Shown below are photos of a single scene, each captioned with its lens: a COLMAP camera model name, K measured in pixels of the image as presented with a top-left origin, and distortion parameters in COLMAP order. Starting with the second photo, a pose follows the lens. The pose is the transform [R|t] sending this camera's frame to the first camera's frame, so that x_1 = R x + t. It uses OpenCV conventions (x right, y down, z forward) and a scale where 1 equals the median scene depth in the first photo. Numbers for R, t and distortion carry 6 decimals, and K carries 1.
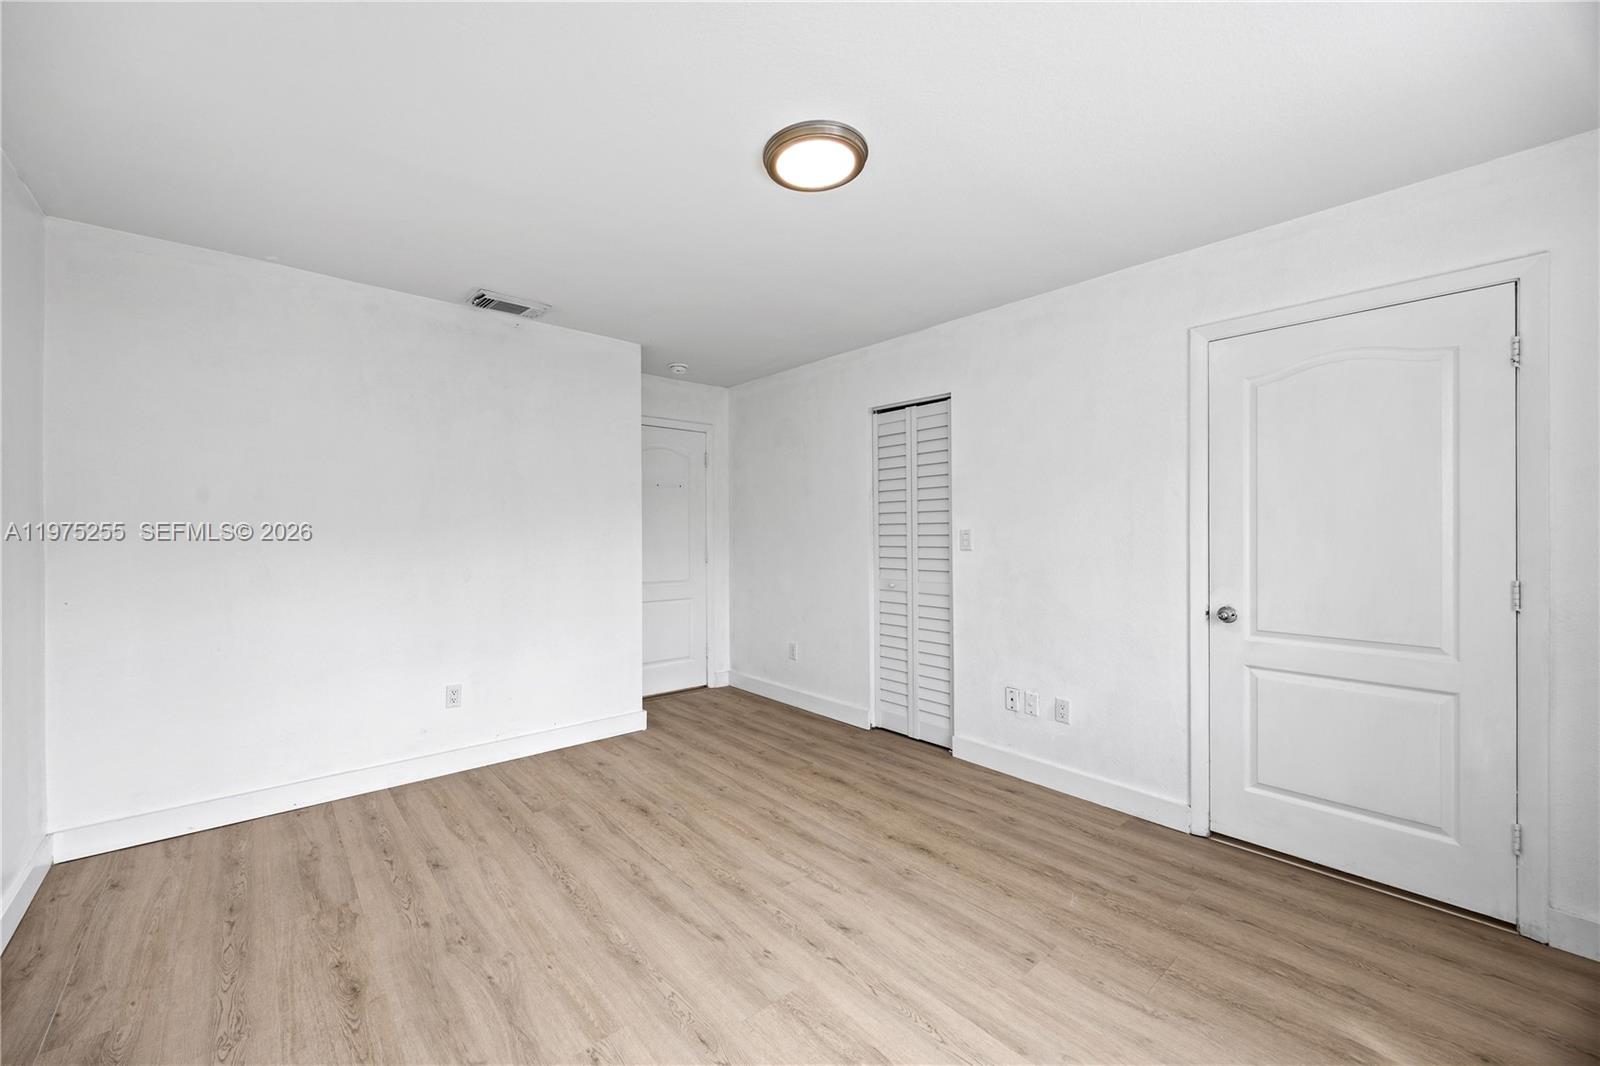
lens RADIAL K [[602.2, 0, 785.2], [0, 602.2, 534.9], [0, 0, 1]] dist [-0.005274, 0.000035]
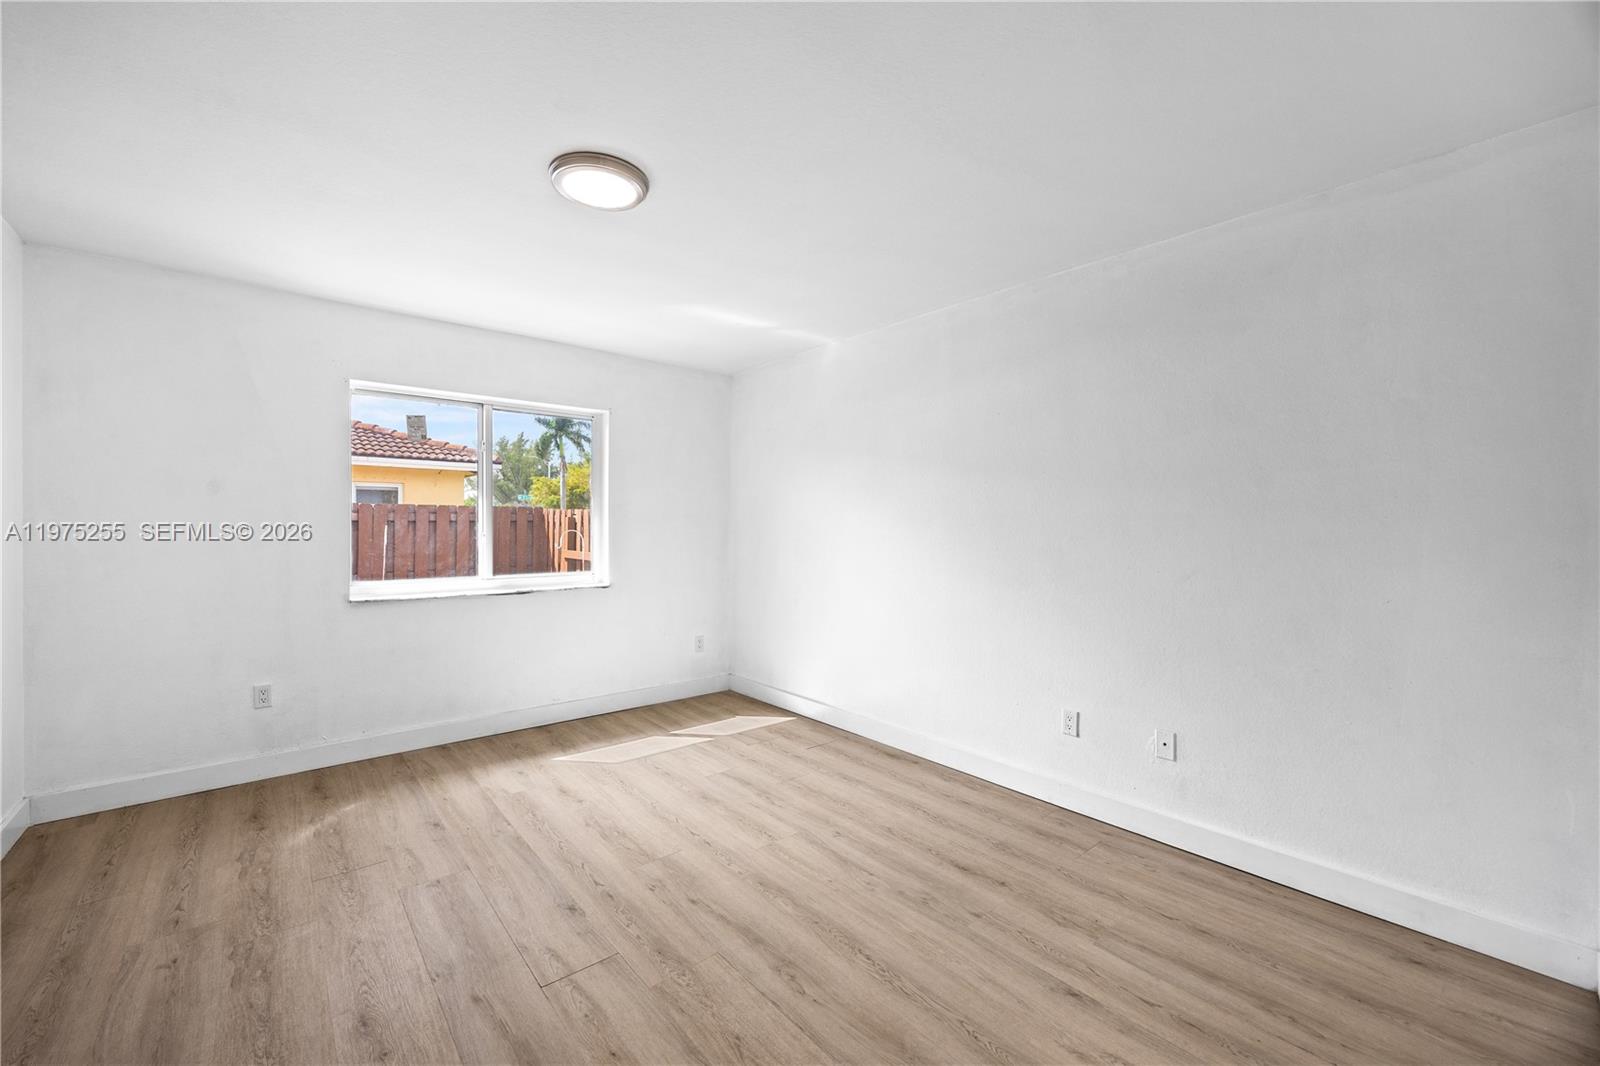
lens RADIAL K [[602.2, 0, 789.0], [0, 602.2, 527.7], [0, 0, 1]] dist [-0.005274, 0.000035]
pose [[-0.999940, -0.006082, 0.009121, -0.280237], [-0.006007, 0.999948, 0.008241, -0.019572], [-0.009171, 0.008186, -0.999924, 2.000599]]
